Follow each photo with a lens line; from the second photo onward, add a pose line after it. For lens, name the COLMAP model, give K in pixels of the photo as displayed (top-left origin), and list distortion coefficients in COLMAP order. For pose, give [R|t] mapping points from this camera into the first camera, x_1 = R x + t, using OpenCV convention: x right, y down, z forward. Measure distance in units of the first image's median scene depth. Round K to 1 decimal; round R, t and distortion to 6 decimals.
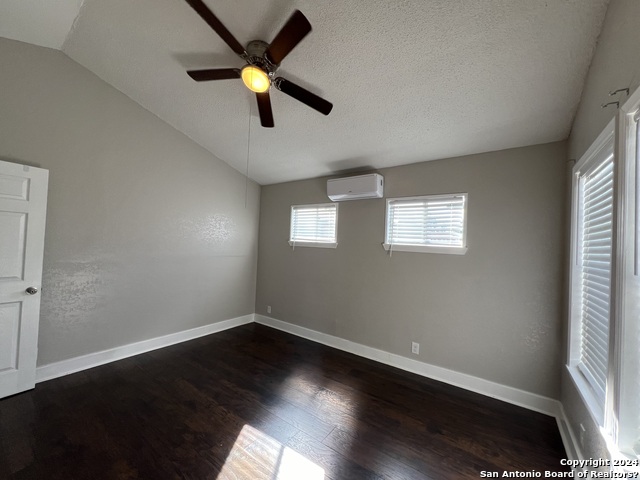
lens RADIAL K [[255.9, 0, 321.2], [0, 255.9, 240.6], [0, 0, 1]] dist [-0.001023, -0.000127]
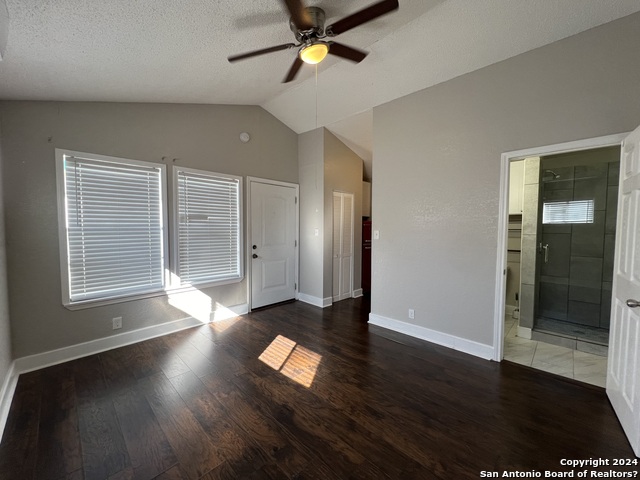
lens RADIAL K [[255.7, 0, 318.9], [0, 255.7, 240.1], [0, 0, 1]] dist [-0.000085, -0.000004]
pose [[-0.986153, -0.051773, 0.157547, -0.464936], [-0.046902, 0.998304, 0.034485, 0.055348], [-0.159065, 0.026618, -0.986909, 1.992390]]
